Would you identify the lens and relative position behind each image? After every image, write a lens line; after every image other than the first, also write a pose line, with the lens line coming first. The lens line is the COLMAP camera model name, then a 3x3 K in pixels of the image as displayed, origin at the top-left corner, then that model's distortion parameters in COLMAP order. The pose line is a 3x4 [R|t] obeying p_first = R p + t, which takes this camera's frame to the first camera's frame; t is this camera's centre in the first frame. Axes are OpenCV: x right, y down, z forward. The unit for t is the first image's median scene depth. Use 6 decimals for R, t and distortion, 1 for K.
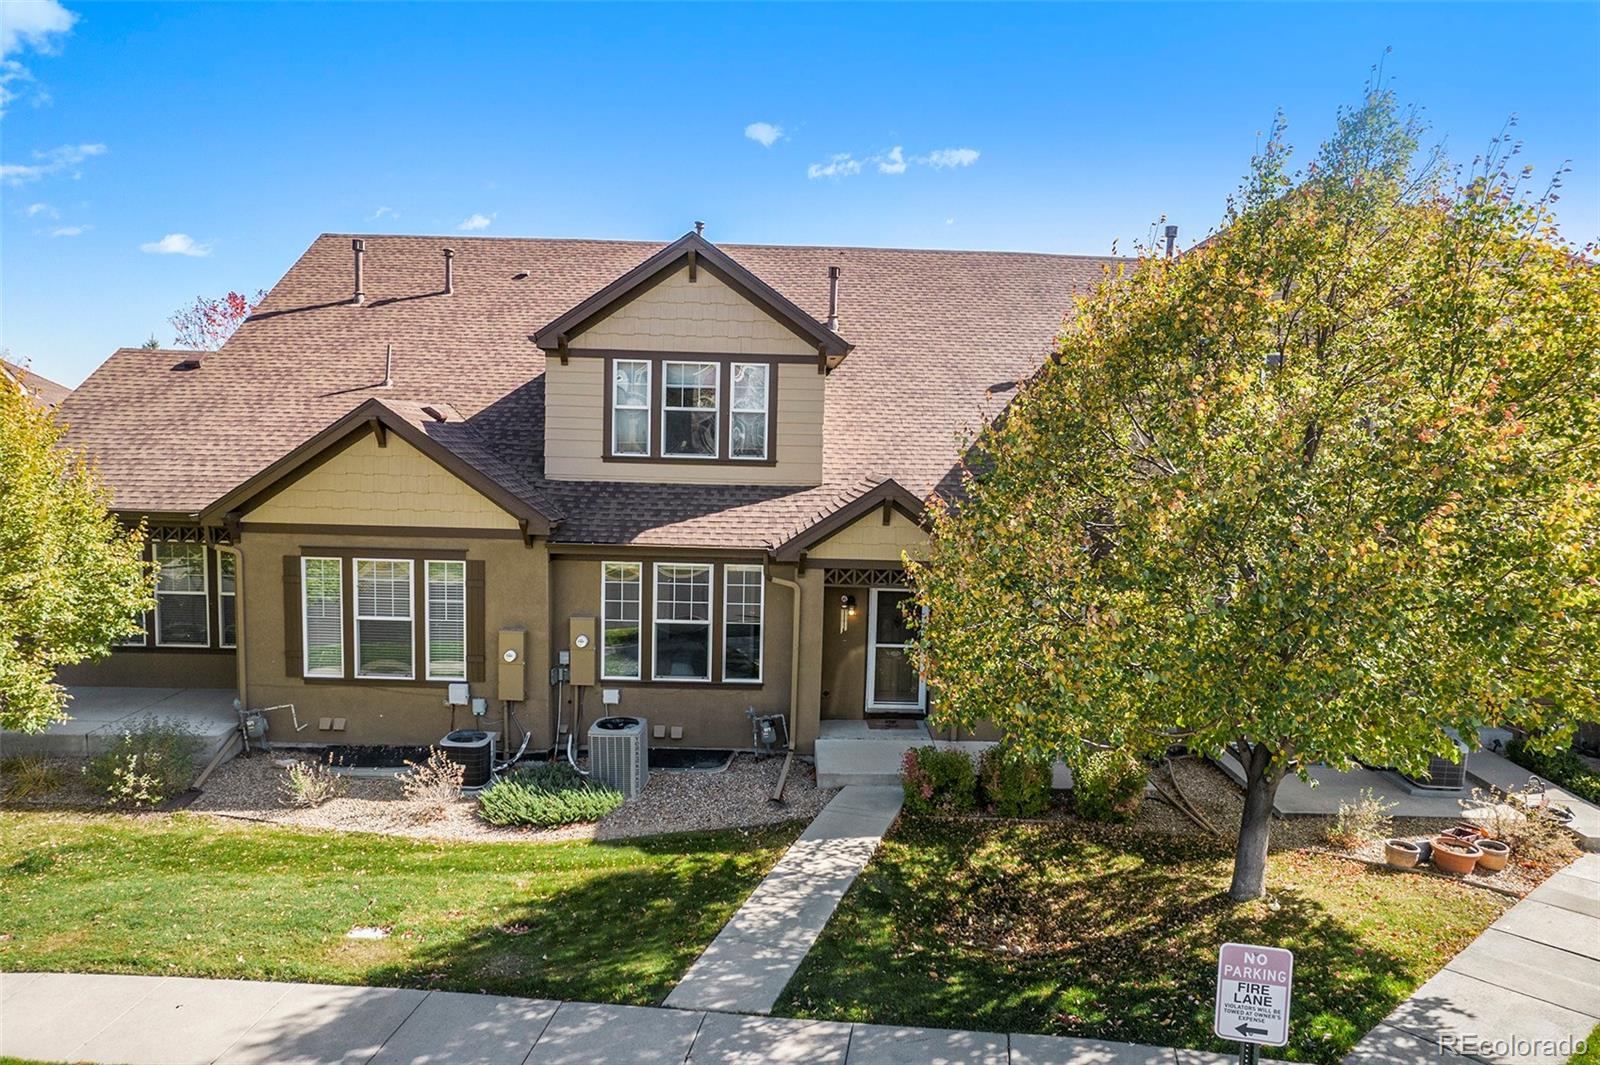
lens RADIAL K [[1011.1, 0, 779.5], [0, 1011.1, 527.4], [0, 0, 1]] dist [-0.064979, 0.048377]
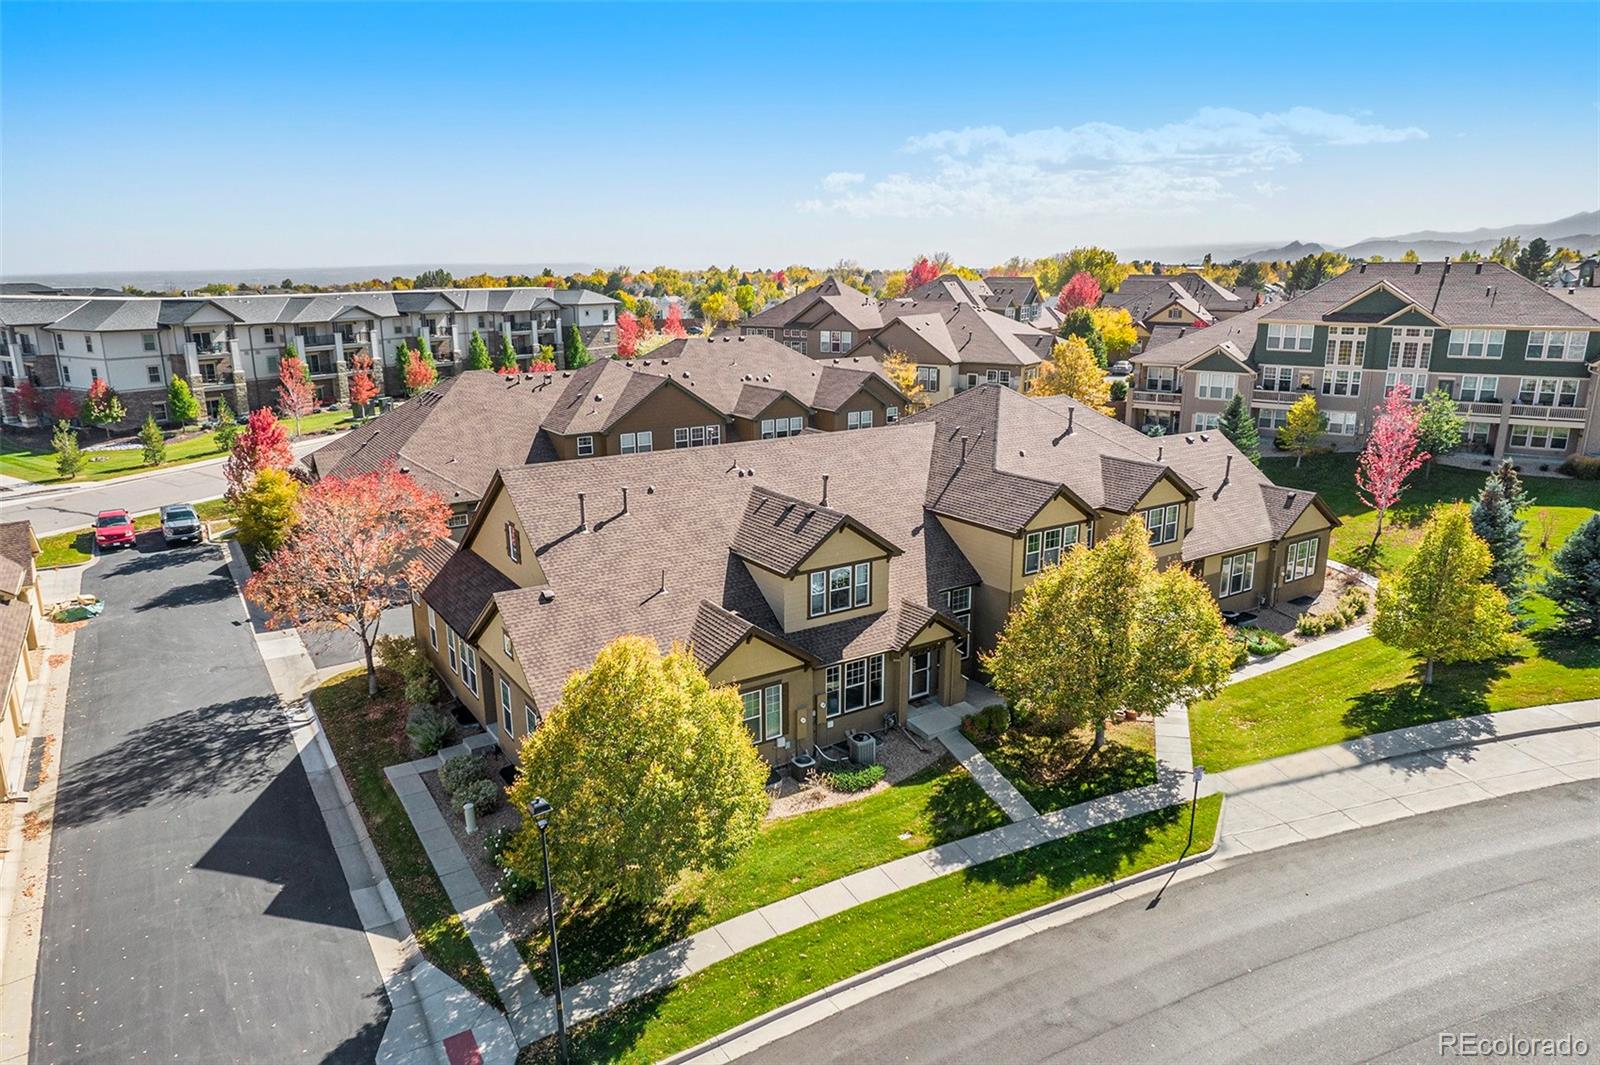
lens RADIAL K [[1011.1, 0, 779.5], [0, 1011.1, 527.4], [0, 0, 1]] dist [-0.064979, 0.048377]
pose [[0.855474, -0.158765, 0.492907, -1.458168], [0.079172, 0.980751, 0.178491, -0.751978], [-0.511758, -0.113670, 0.851577, -0.897984]]
